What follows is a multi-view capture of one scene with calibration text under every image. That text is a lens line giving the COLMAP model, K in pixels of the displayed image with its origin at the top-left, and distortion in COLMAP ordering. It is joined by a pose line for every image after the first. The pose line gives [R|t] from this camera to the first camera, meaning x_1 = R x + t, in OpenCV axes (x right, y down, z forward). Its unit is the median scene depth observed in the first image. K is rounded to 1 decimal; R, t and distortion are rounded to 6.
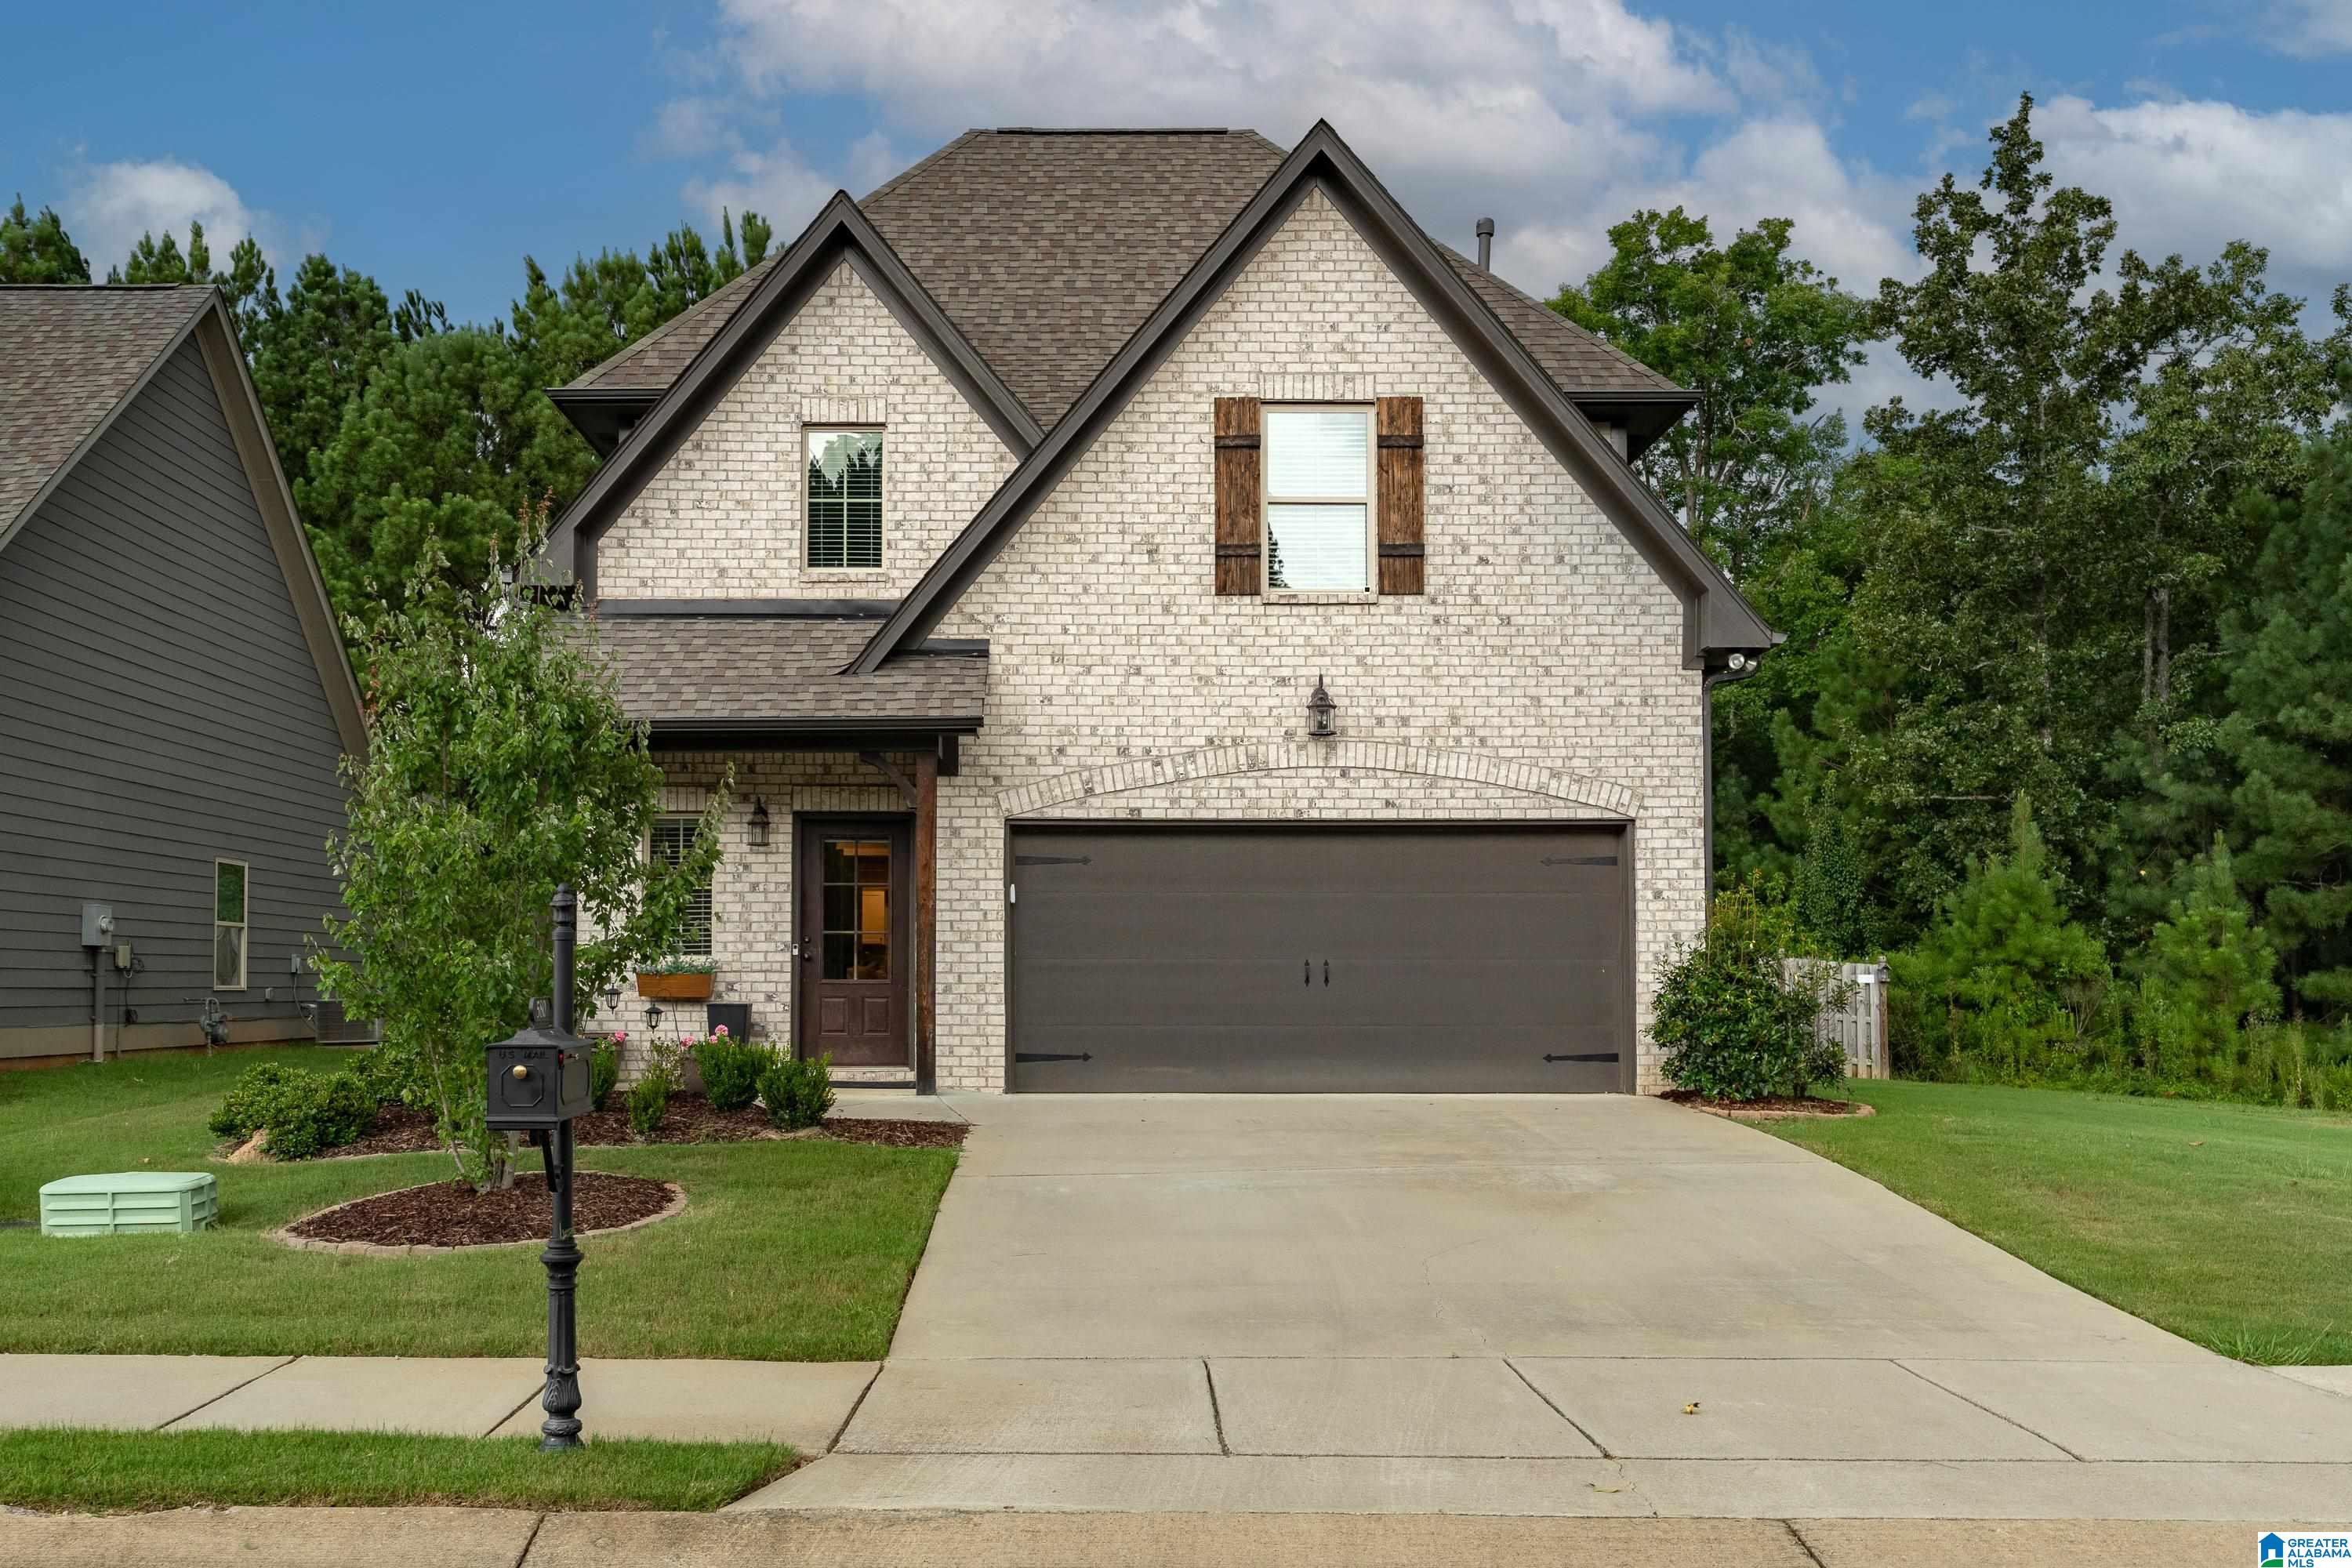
lens RADIAL K [[2055.3, 0, 1176.0], [0, 2055.3, 784.0], [0, 0, 1]] dist [0.002943, 0.001778]
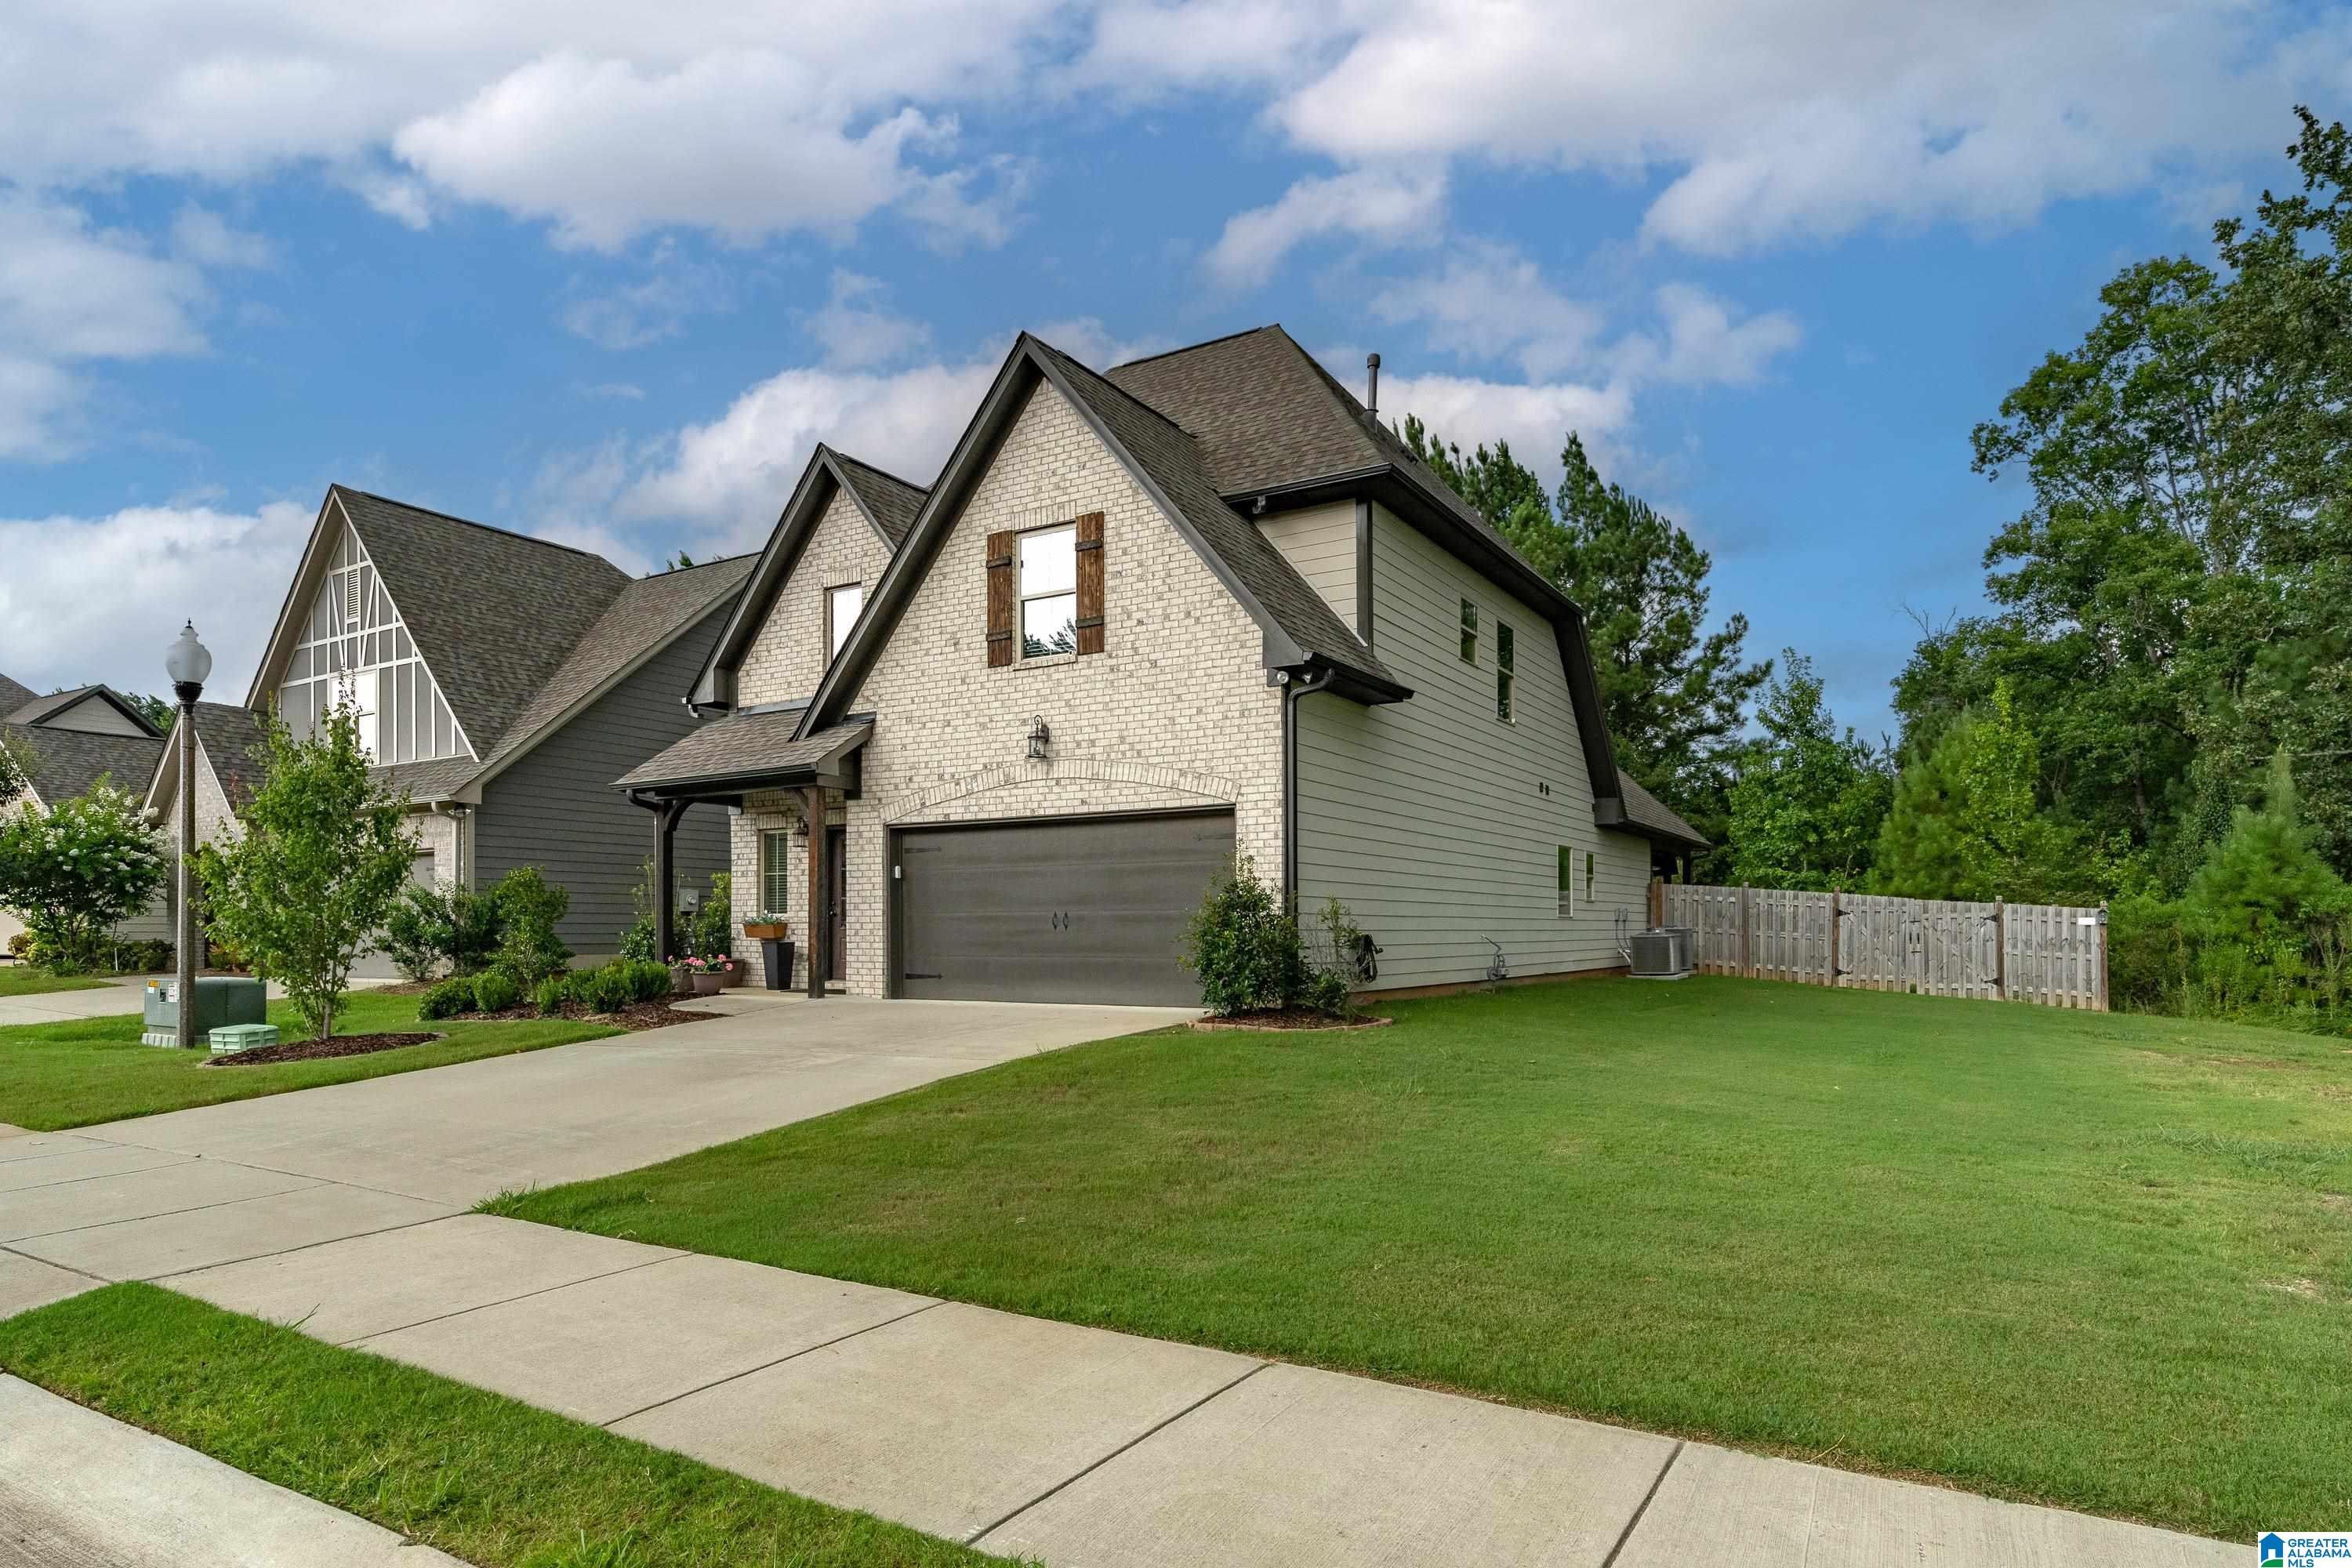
lens RADIAL K [[1324.5, 0, 1175.9], [0, 1324.5, 831.9], [0, 0, 1]] dist [-0.002908, -0.001102]
pose [[0.856072, -0.043024, -0.515062, 0.623271], [0.054462, 0.998490, 0.007115, 0.026959], [0.513979, -0.034142, 0.857123, 0.244927]]
